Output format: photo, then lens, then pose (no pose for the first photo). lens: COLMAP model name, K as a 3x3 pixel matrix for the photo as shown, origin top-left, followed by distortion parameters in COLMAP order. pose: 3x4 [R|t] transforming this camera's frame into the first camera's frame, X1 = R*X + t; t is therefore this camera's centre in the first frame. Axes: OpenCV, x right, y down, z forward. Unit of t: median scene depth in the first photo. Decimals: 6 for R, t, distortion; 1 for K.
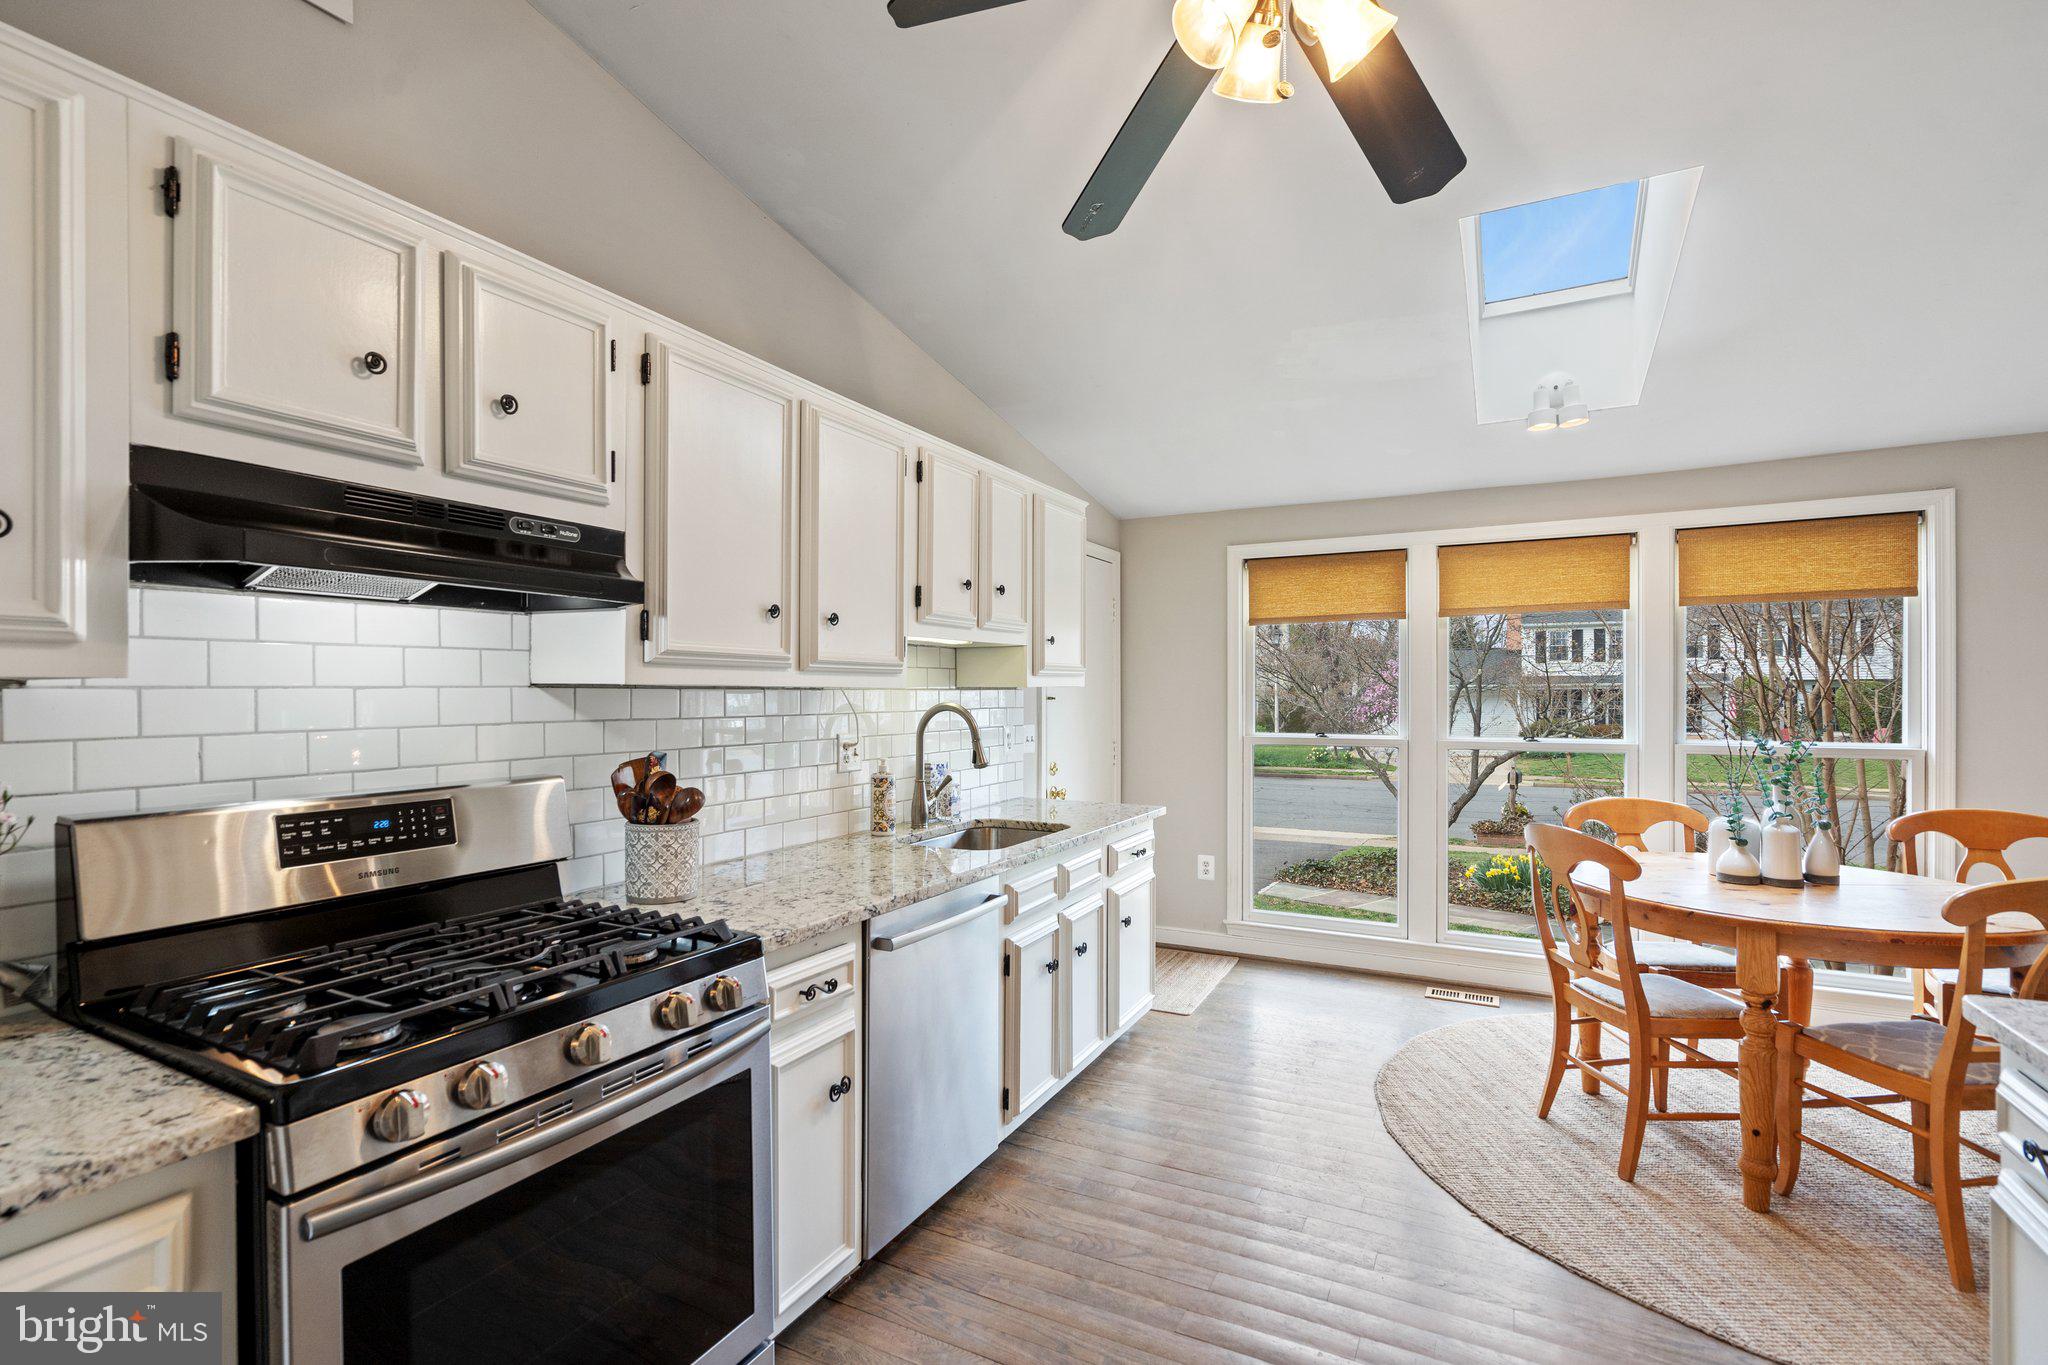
lens RADIAL K [[944.6, 0, 1020.1], [0, 944.6, 700.0], [0, 0, 1]] dist [-0.006823, 0.002796]
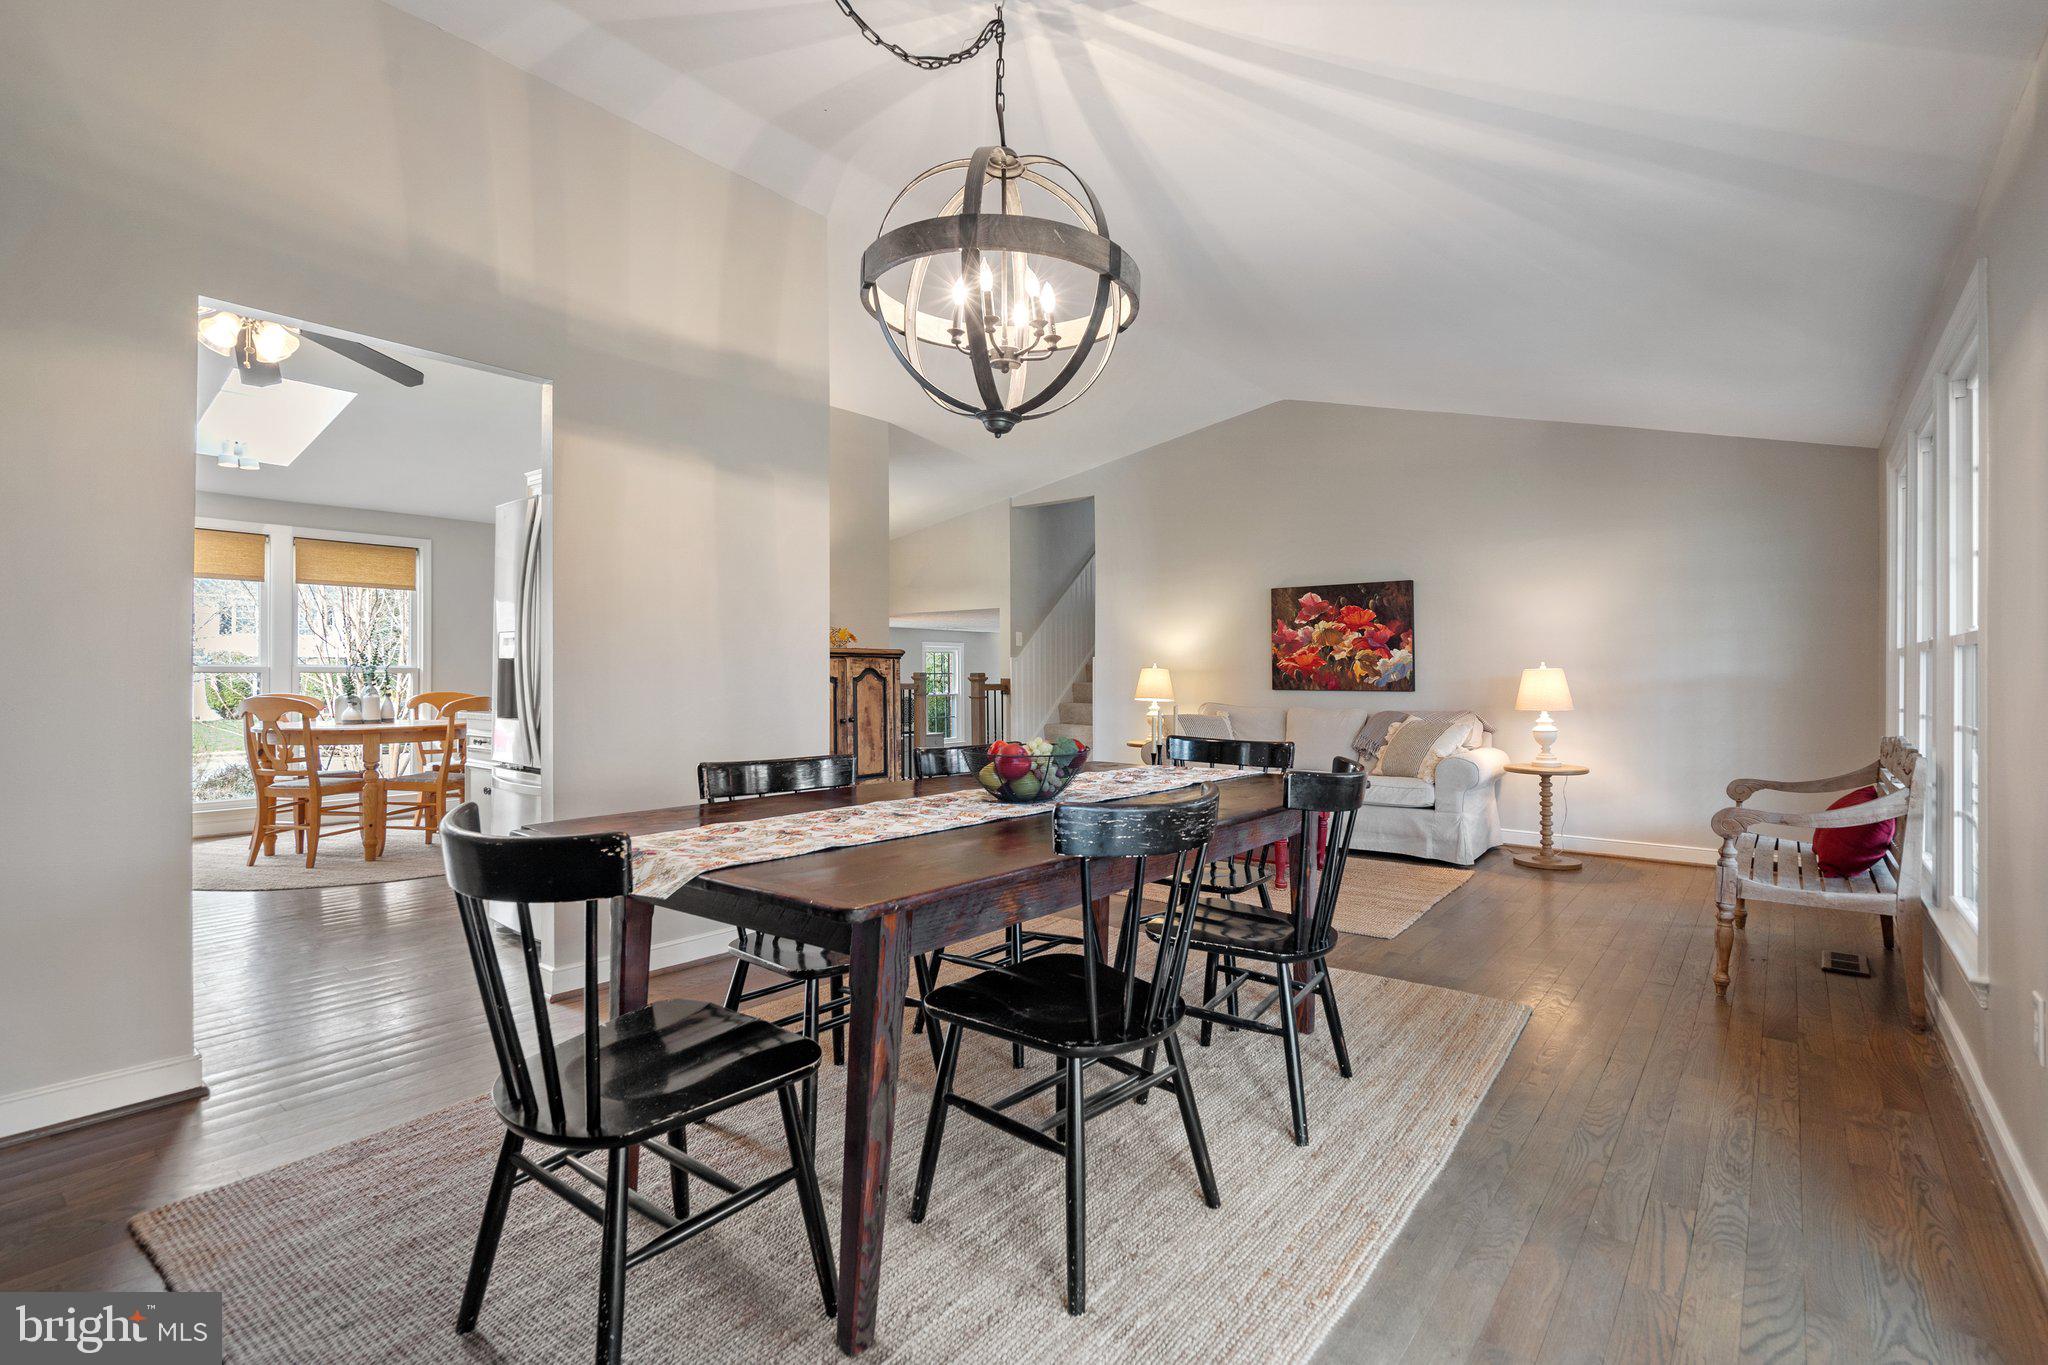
lens RADIAL K [[944.6, 0, 1012.4], [0, 944.6, 661.1], [0, 0, 1]] dist [-0.006823, 0.002796]
pose [[0.193149, 0.017842, 0.981007, -1.390598], [0.003005, 0.999819, -0.018776, 0.148202], [-0.981165, 0.006574, 0.193060, -1.147294]]
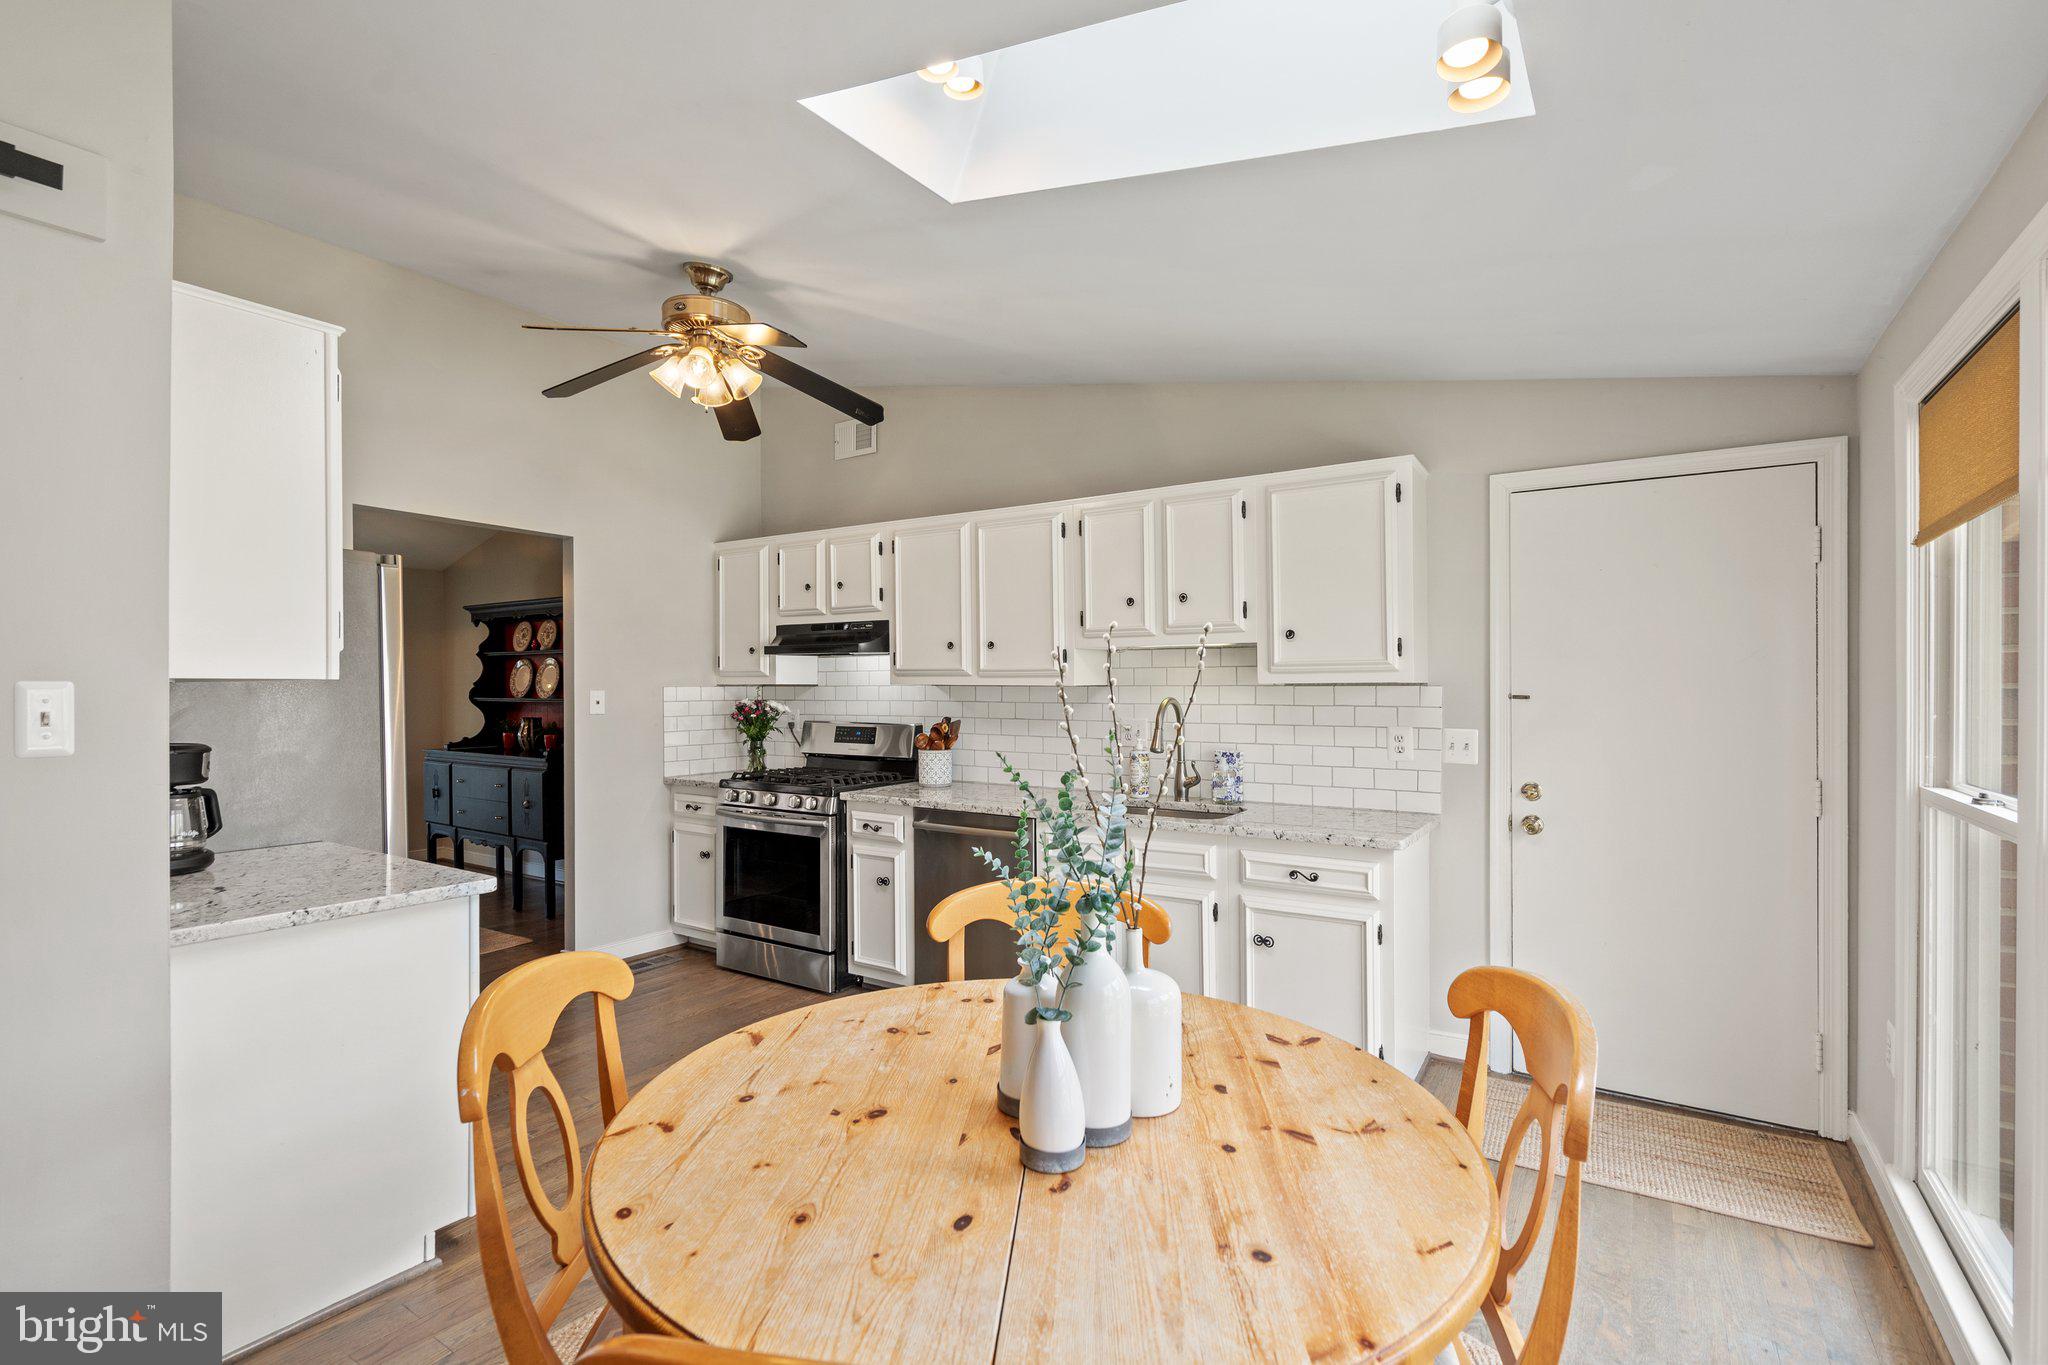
lens RADIAL K [[944.6, 0, 1018.9], [0, 944.6, 688.5], [0, 0, 1]] dist [-0.006823, 0.002796]
pose [[-0.094891, 0.005412, -0.995473, 1.853694], [-0.007301, 0.999955, 0.006132, -0.022912], [0.995461, 0.007849, -0.094848, 1.514810]]
